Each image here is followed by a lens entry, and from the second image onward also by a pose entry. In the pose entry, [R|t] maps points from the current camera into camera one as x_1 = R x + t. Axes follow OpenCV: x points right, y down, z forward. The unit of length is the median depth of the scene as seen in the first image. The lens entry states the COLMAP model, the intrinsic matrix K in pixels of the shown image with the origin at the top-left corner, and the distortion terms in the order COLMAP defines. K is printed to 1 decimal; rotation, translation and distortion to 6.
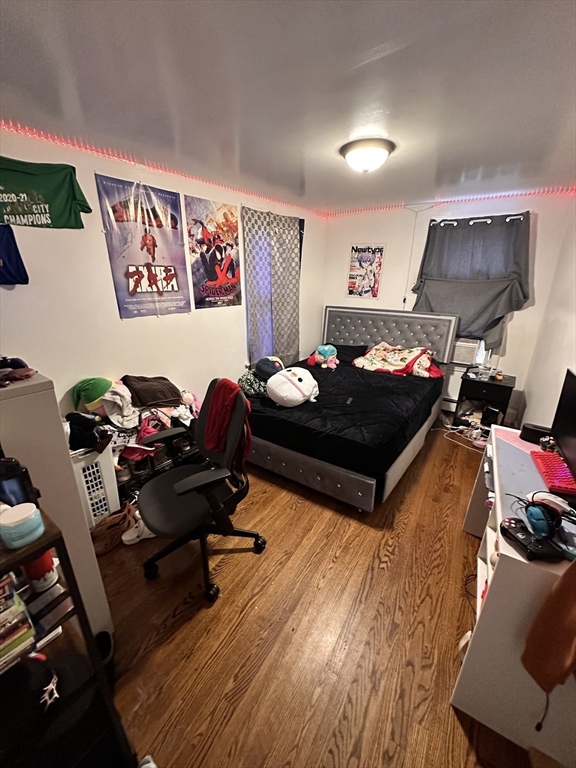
lens RADIAL K [[308.1, 0, 287.6], [0, 308.1, 383.4], [0, 0, 1]] dist [-0.000055, 0.000487]
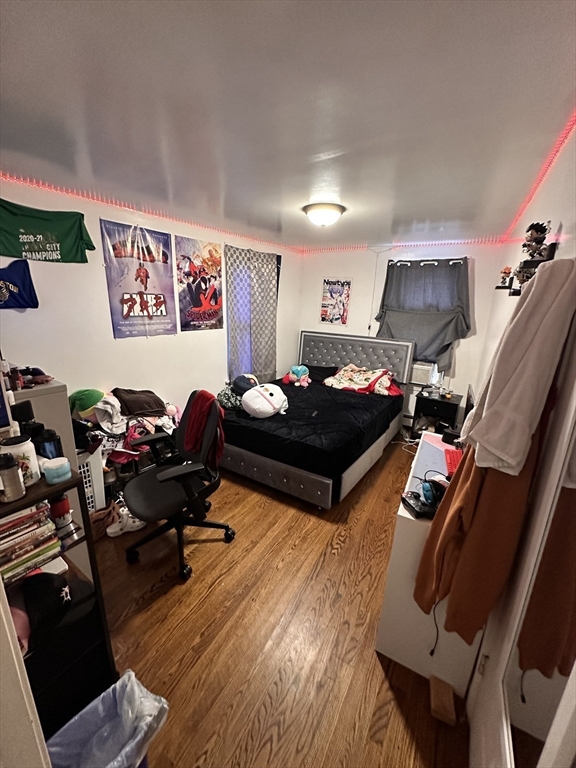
lens RADIAL K [[308.1, 0, 286.9], [0, 308.1, 383.0], [0, 0, 1]] dist [-0.000055, 0.000487]
pose [[0.999013, 0.015205, 0.041736, 0.056903], [-0.012133, 0.997265, -0.072912, 0.032260], [-0.042730, 0.072334, 0.996465, -0.165044]]
